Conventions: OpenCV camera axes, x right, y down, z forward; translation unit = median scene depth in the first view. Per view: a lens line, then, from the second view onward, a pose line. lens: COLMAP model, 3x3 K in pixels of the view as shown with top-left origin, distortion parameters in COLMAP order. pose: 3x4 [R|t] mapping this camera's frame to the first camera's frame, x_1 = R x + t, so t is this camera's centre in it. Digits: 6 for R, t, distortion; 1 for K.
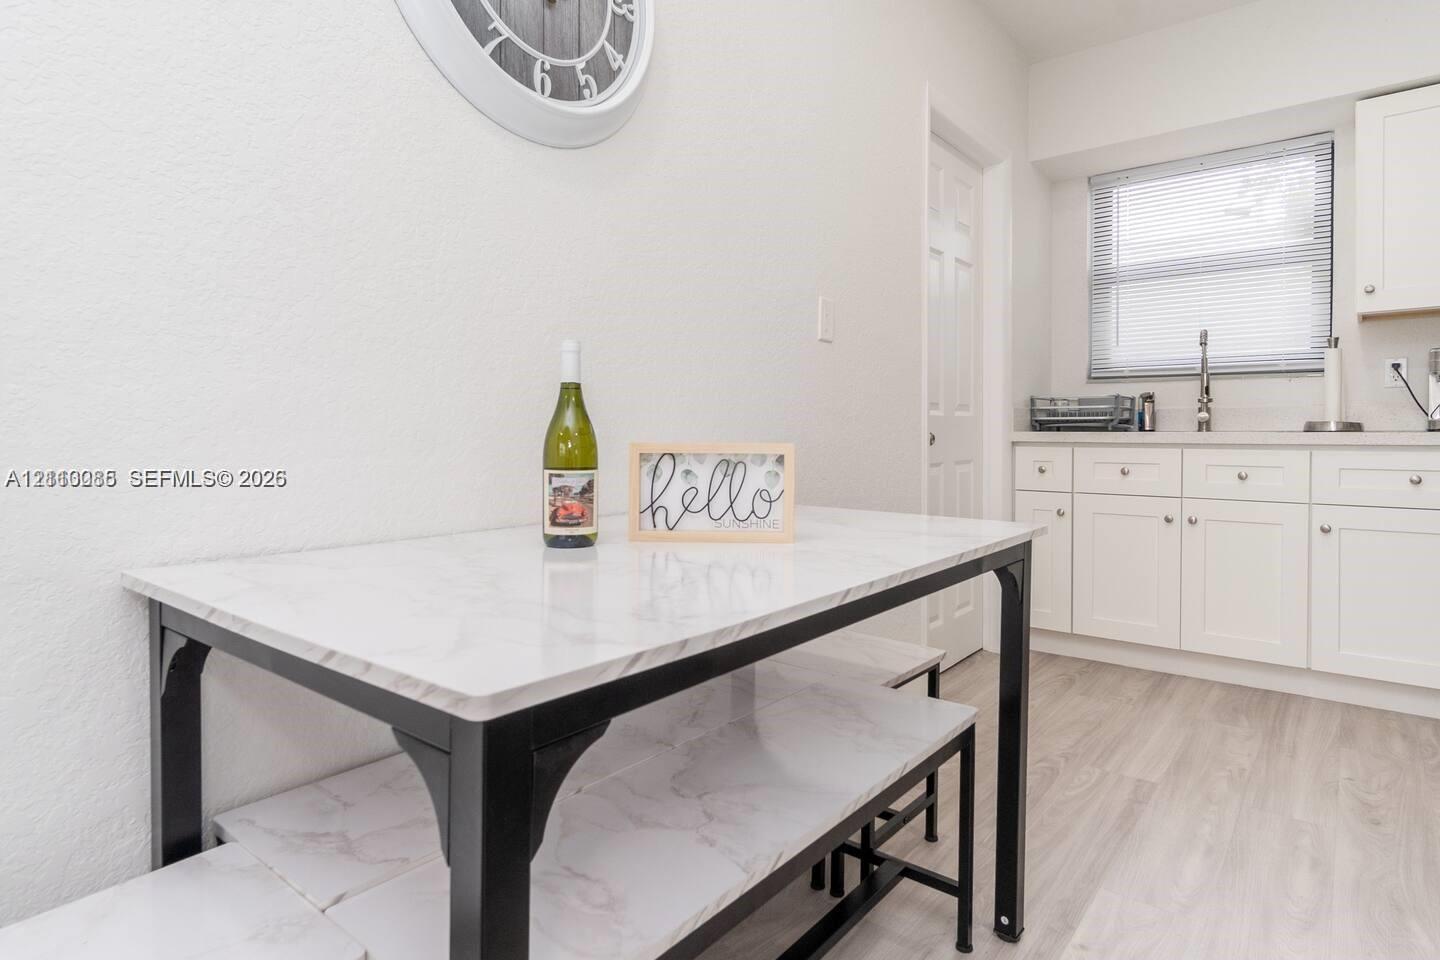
lens RADIAL K [[792.3, 0, 721.8], [0, 792.3, 429.4], [0, 0, 1]] dist [0.001622, 0.000445]
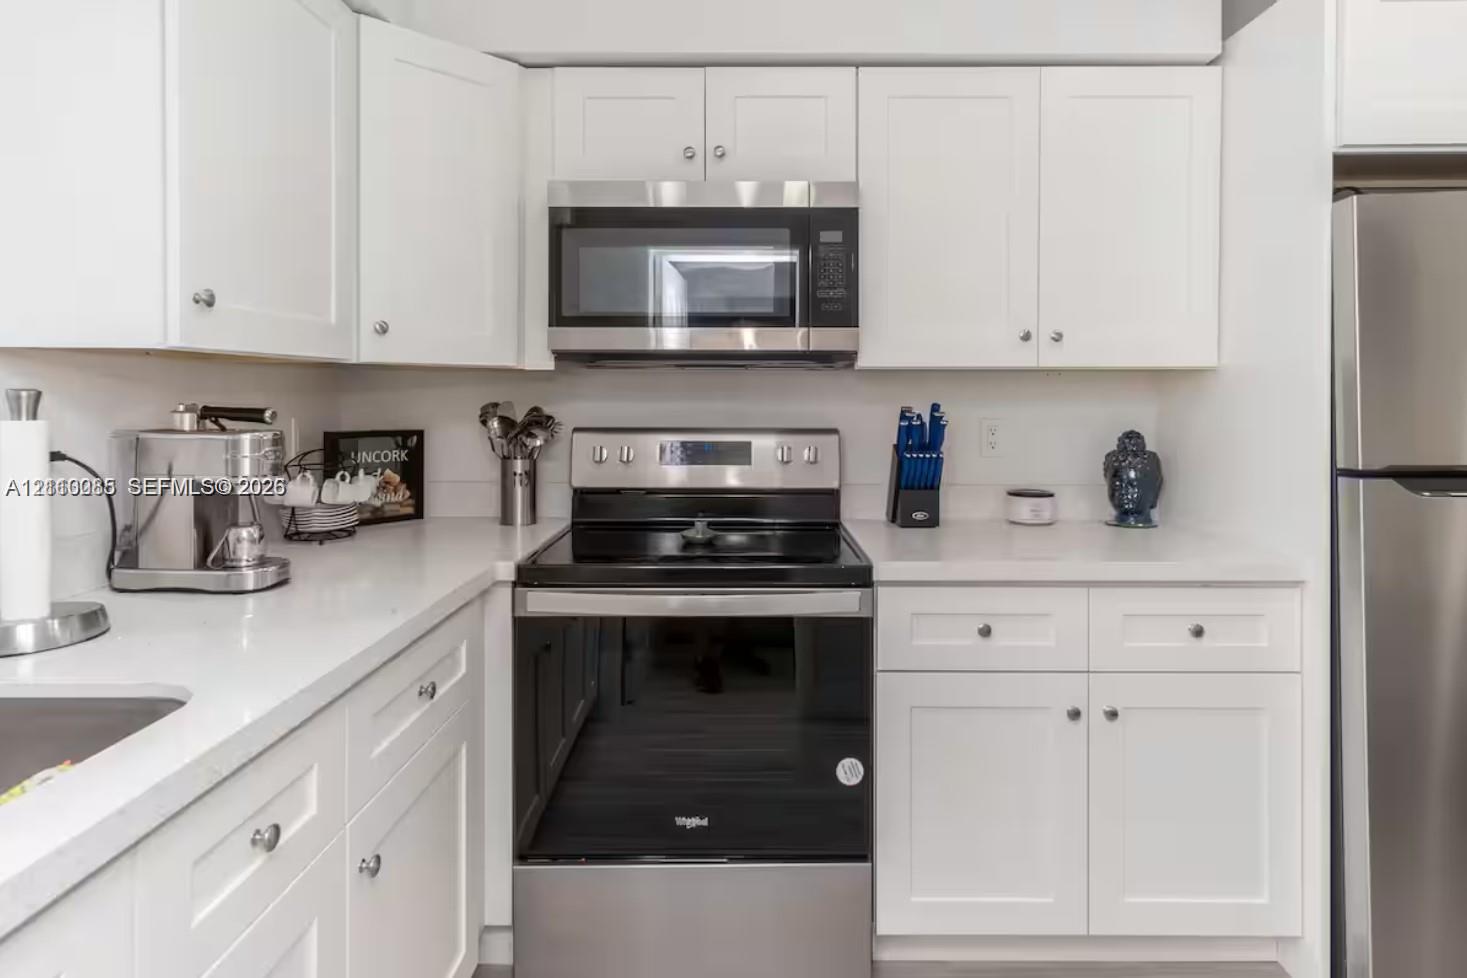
lens RADIAL K [[772.6, 0, 736.8], [0, 772.6, 415.6], [0, 0, 1]] dist [0.005248, 0.001156]
pose [[-0.617941, -0.012932, 0.786118, 0.262876], [0.002475, 0.999828, 0.018392, -0.100389], [-0.786221, 0.013311, -0.617802, 0.881797]]
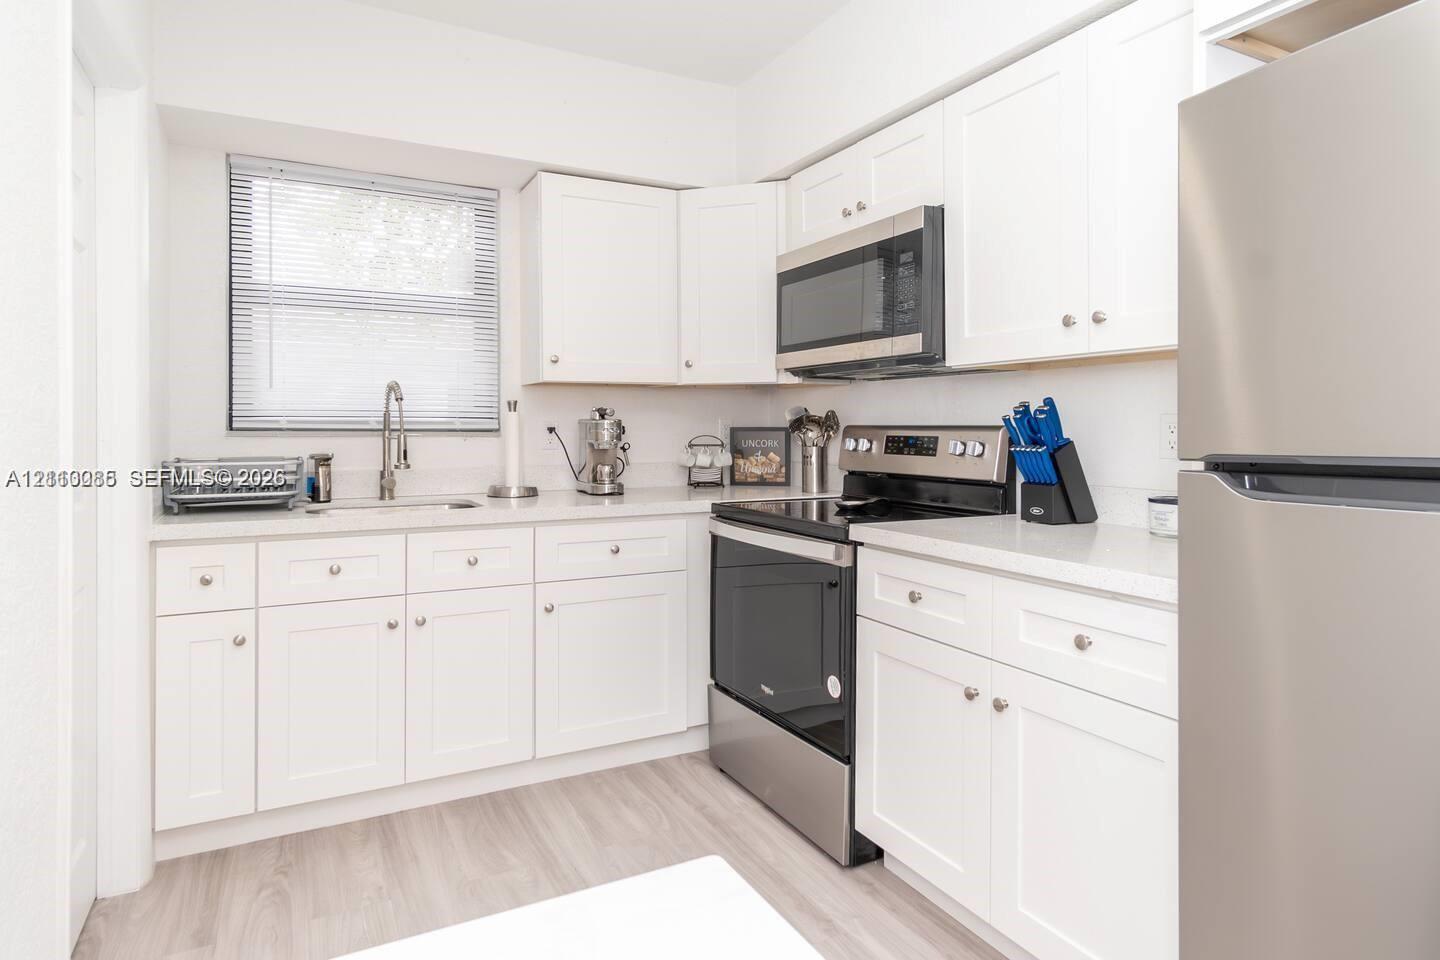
lens RADIAL K [[792.3, 0, 721.8], [0, 792.3, 429.4], [0, 0, 1]] dist [0.001622, 0.000445]
pose [[0.396464, 0.000280, 0.918050, -0.031197], [0.002027, 0.999997, -0.001181, -0.071521], [-0.918048, 0.002329, 0.396463, 0.337050]]
